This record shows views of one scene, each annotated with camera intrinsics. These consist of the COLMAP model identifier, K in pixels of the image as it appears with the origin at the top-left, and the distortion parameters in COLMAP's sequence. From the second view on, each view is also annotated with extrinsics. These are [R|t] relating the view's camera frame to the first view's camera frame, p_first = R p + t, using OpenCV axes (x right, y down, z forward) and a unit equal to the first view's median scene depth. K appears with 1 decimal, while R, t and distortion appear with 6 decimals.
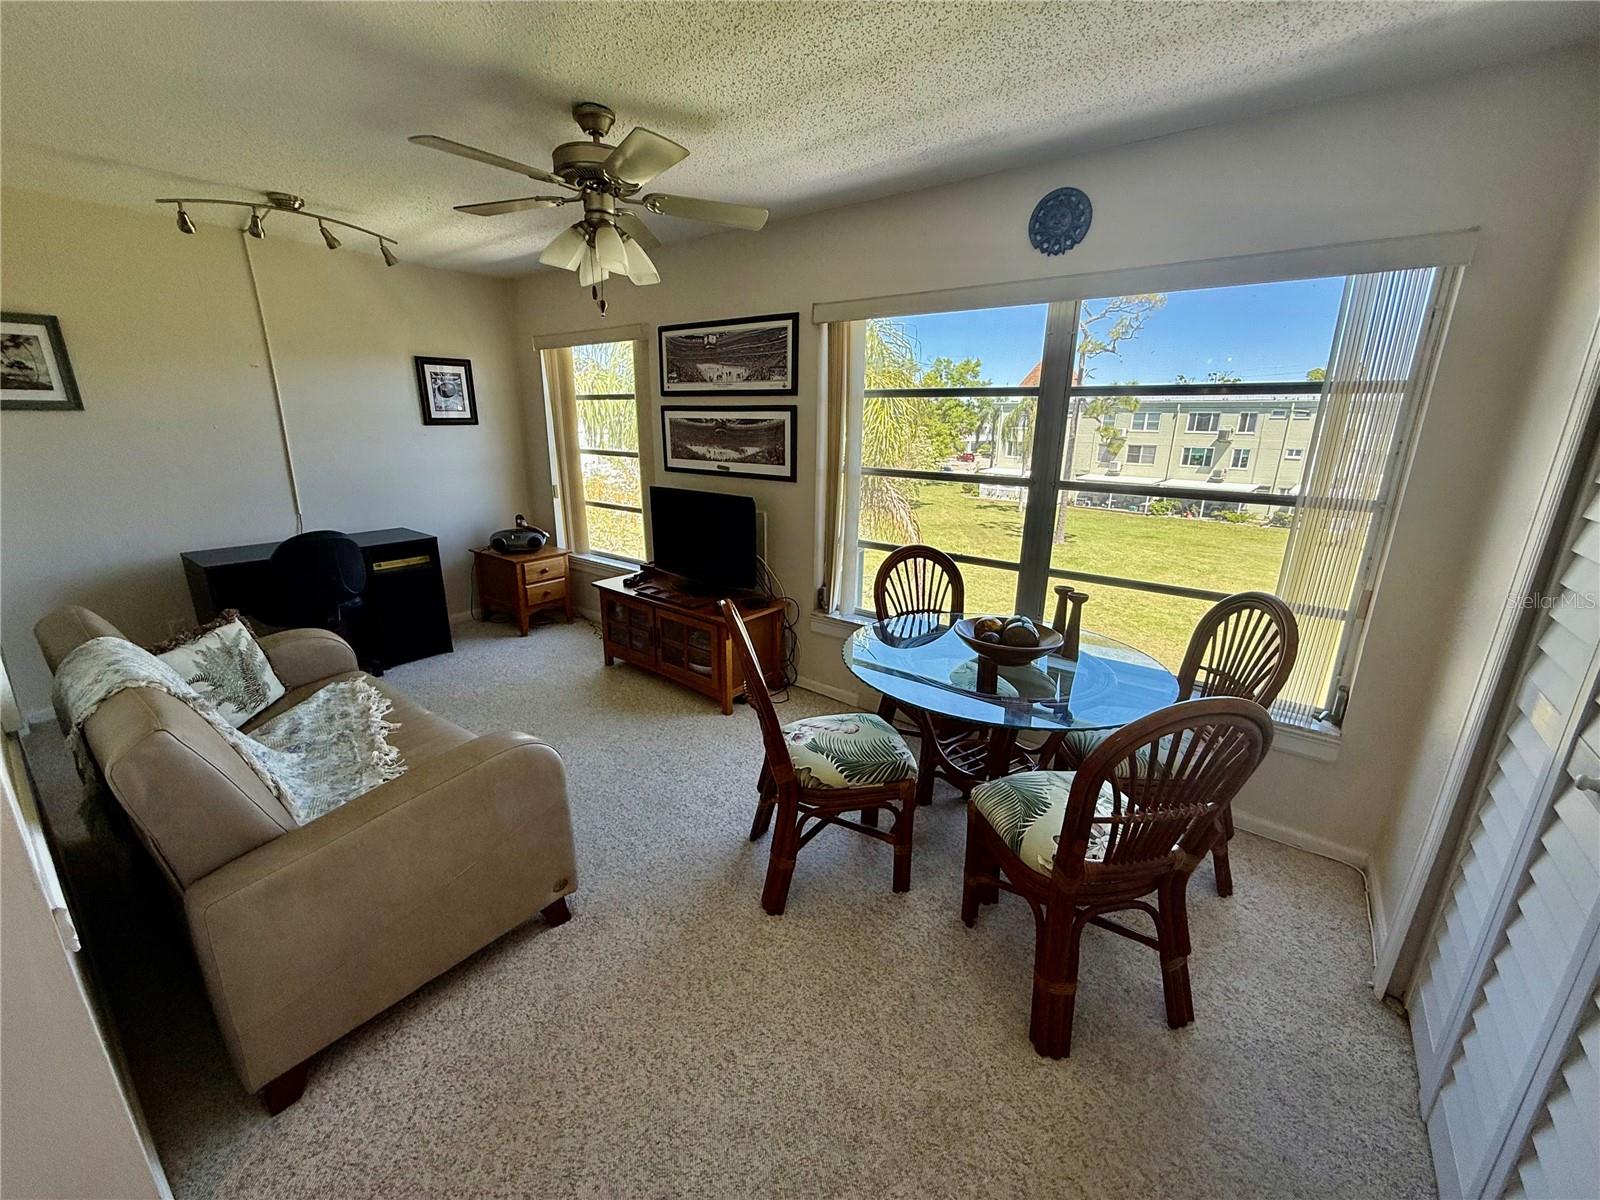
lens RADIAL K [[639.2, 0, 798.8], [0, 639.2, 601.5], [0, 0, 1]] dist [0.000881, 0.000860]
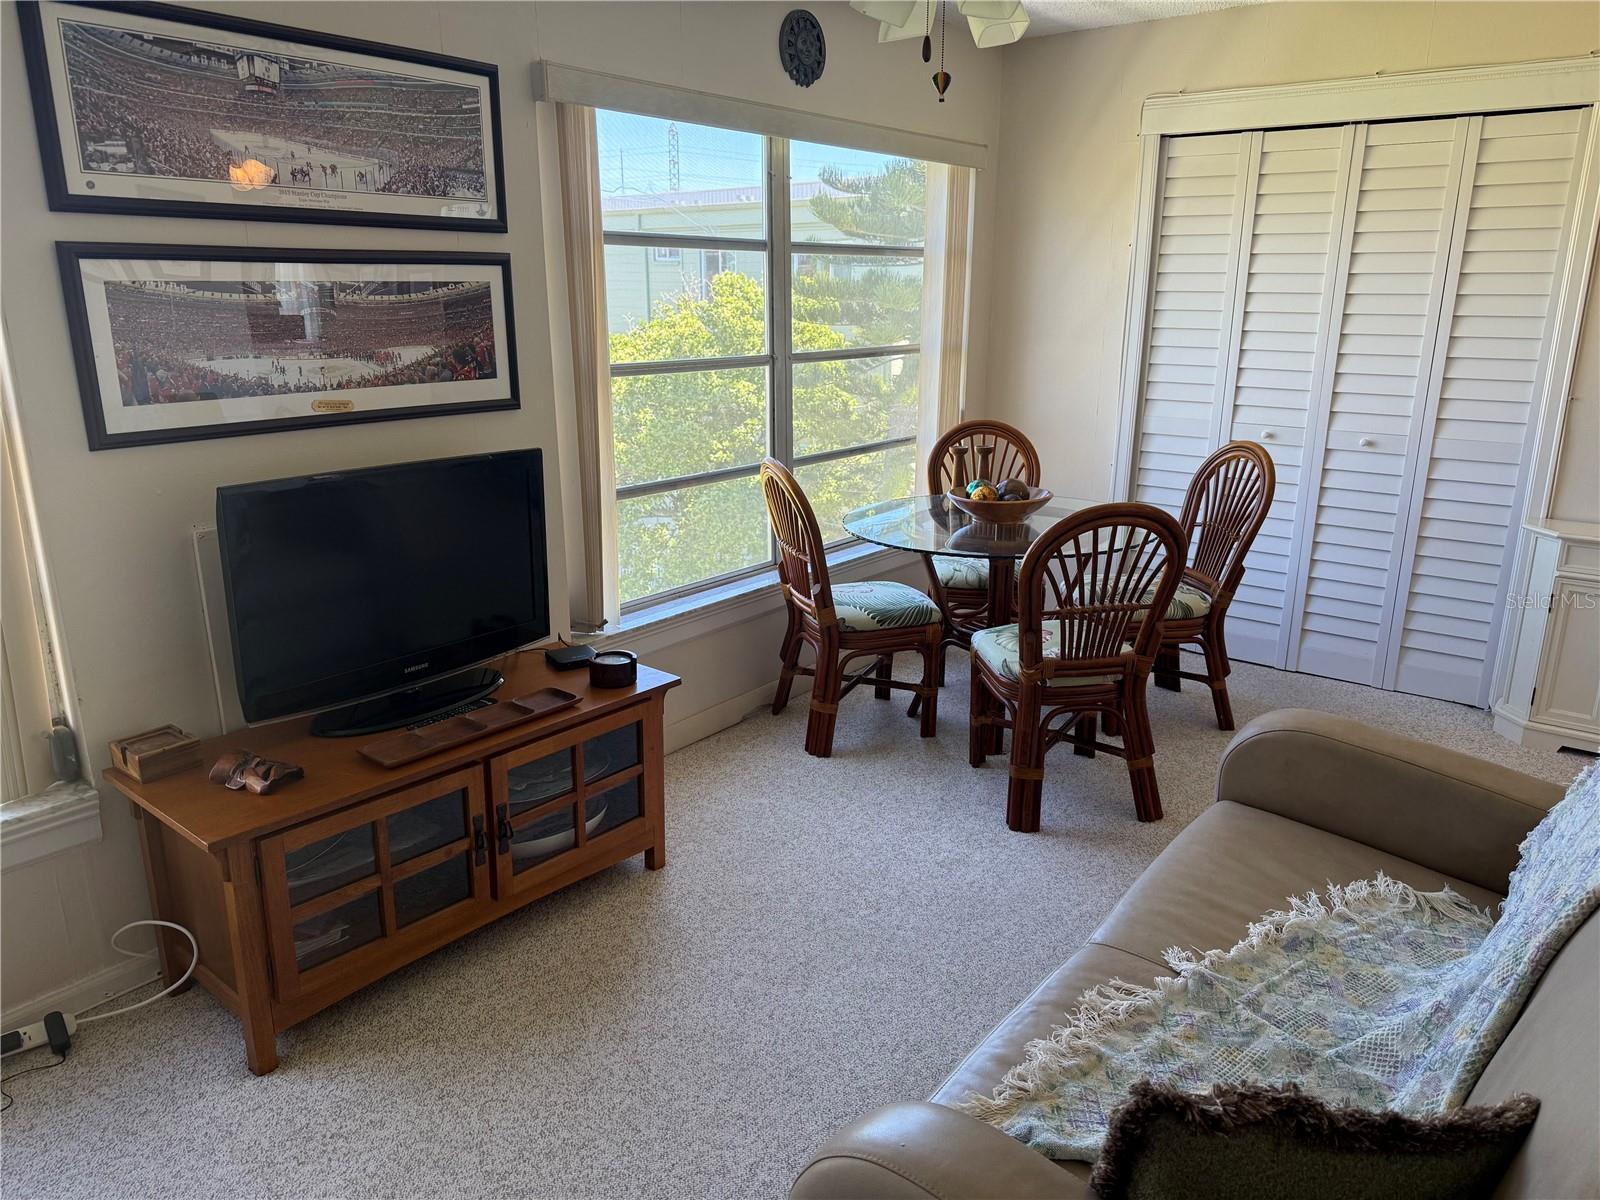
lens RADIAL K [[1126.7, 0, 800.0], [0, 1126.7, 593.7], [0, 0, 1]] dist [0.053858, -0.062674]
pose [[0.025613, -0.276280, 0.960736, -0.885400], [0.271698, 0.926798, 0.259278, -0.220961], [-0.962042, 0.254389, 0.098803, 0.734349]]
